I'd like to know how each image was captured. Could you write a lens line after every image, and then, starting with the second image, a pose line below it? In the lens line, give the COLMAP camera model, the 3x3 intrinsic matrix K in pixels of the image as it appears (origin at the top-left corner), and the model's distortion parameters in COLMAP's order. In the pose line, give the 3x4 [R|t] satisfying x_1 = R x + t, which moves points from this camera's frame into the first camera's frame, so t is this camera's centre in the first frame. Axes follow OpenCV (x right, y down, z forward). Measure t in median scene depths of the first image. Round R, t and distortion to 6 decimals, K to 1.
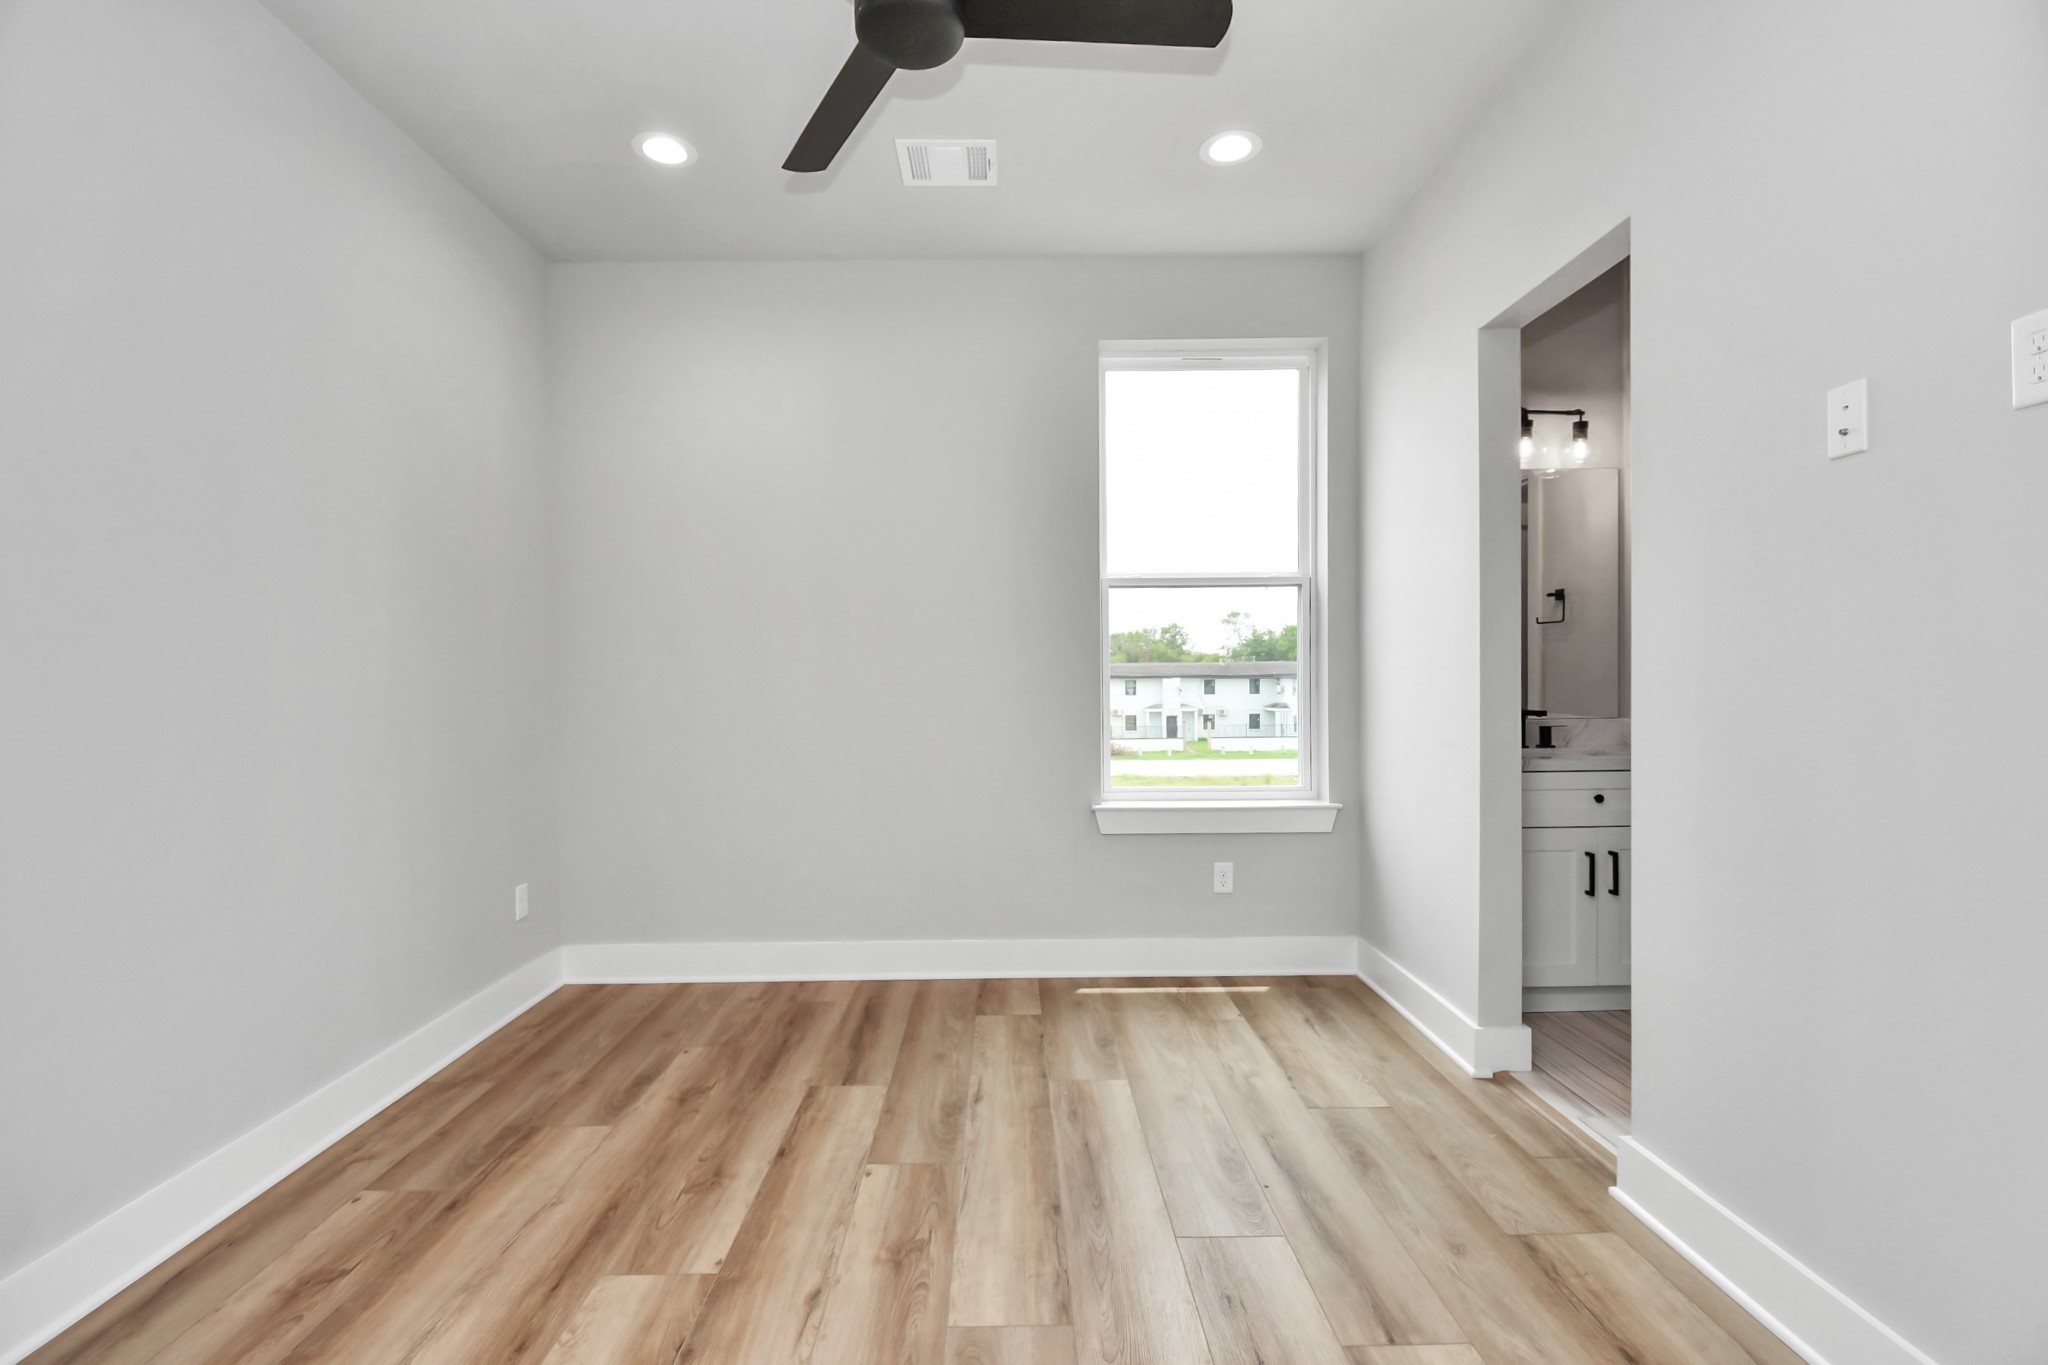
lens RADIAL K [[951.8, 0, 999.0], [0, 951.8, 681.8], [0, 0, 1]] dist [0.002838, 0.000215]
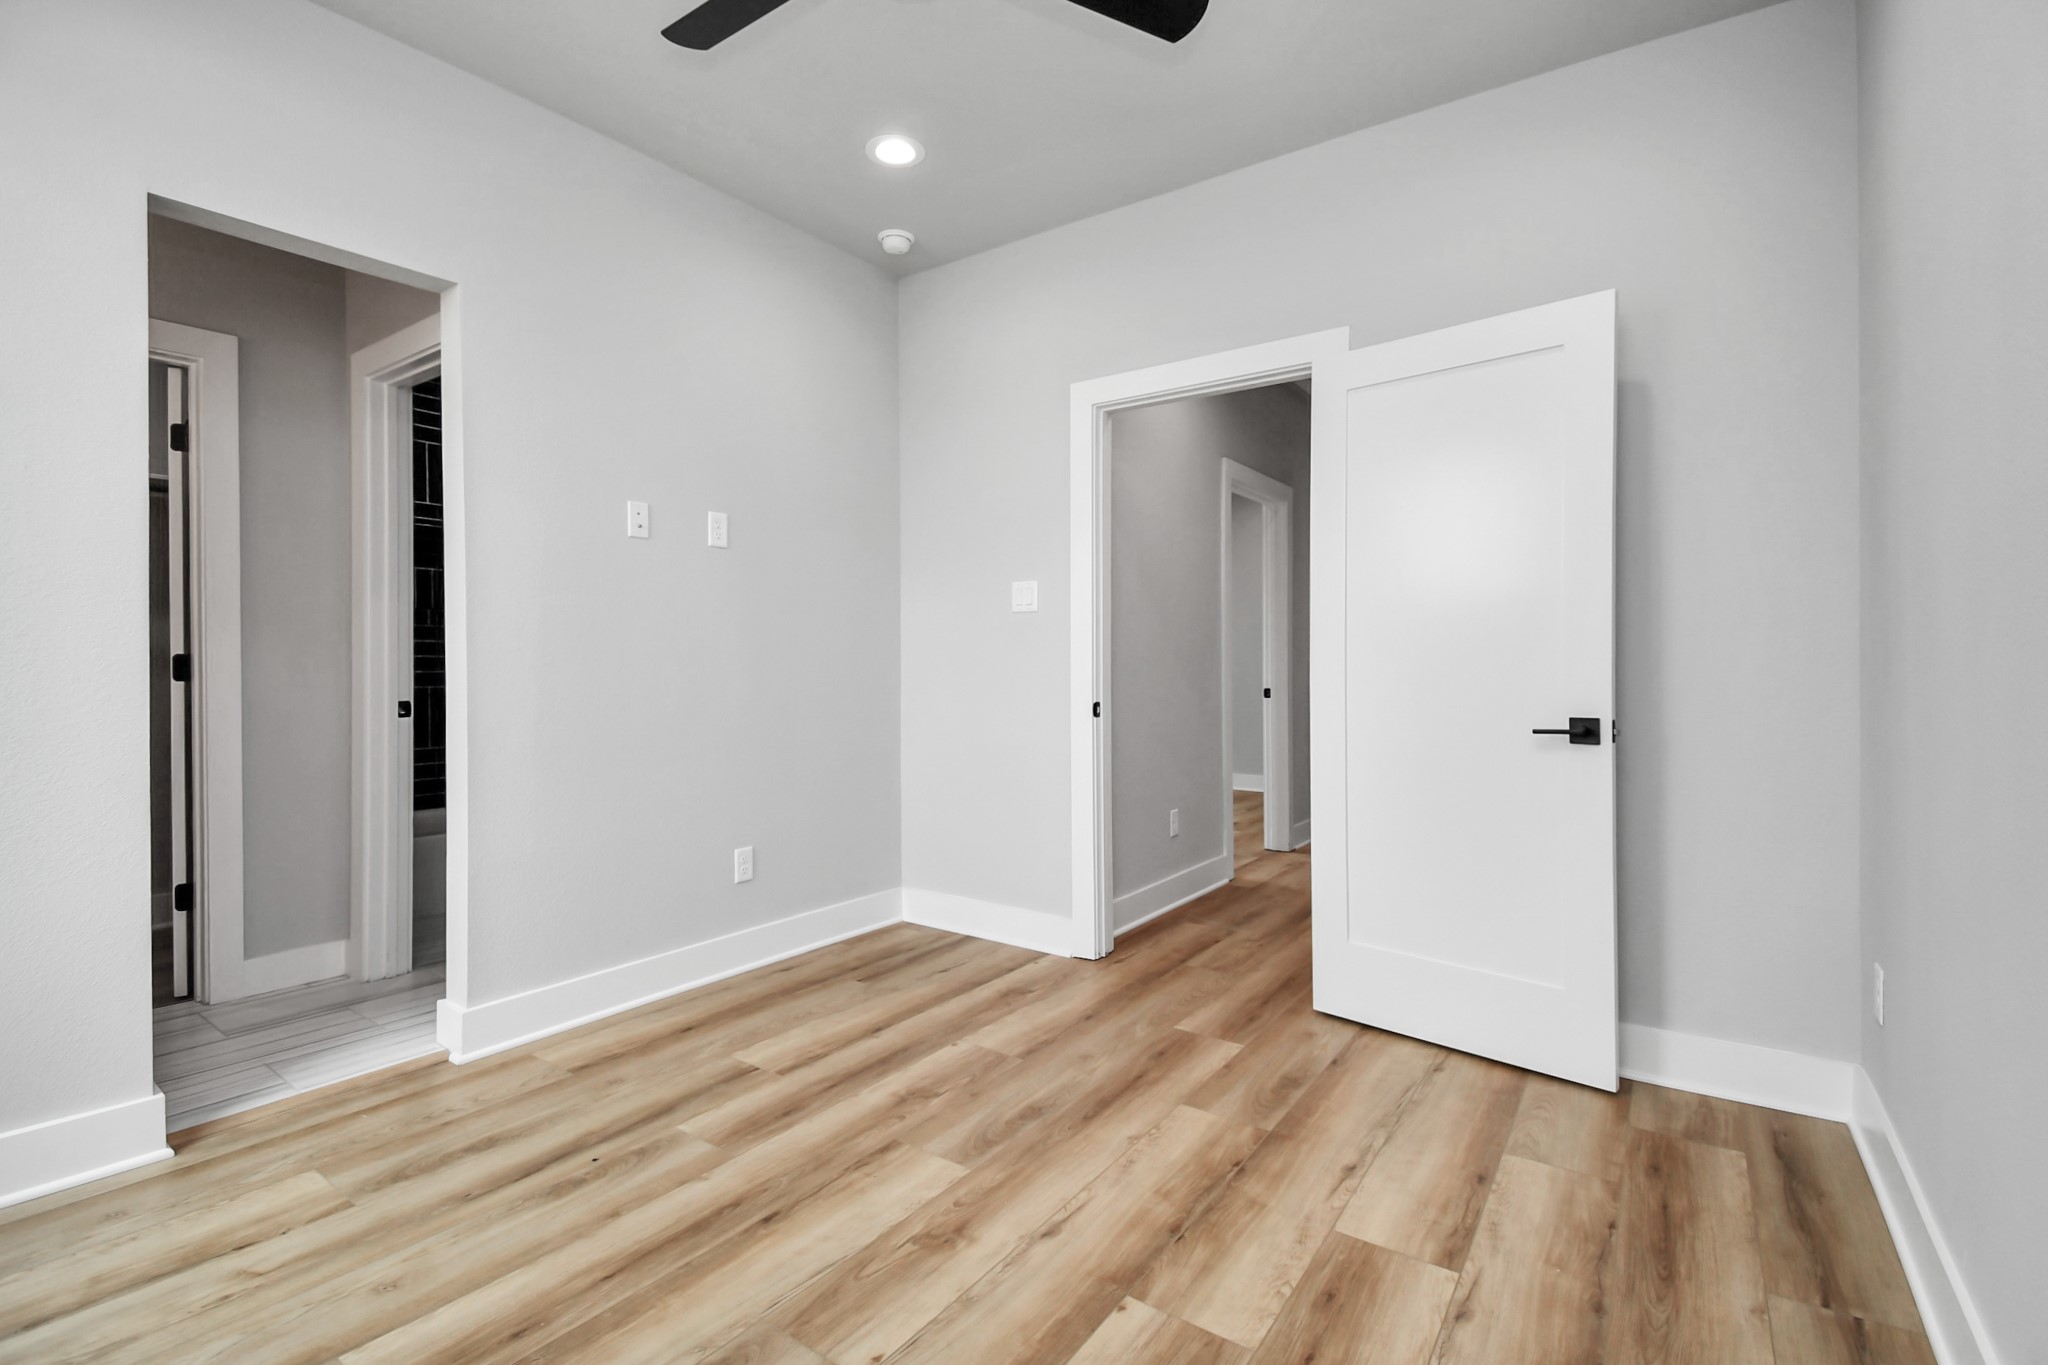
lens RADIAL K [[951.8, 0, 999.0], [0, 951.8, 681.8], [0, 0, 1]] dist [0.002838, 0.000215]
pose [[-0.816307, 0.005046, 0.577596, -0.690581], [0.009003, 0.999952, 0.003989, 0.049227], [-0.577548, 0.008456, -0.816313, 1.733804]]
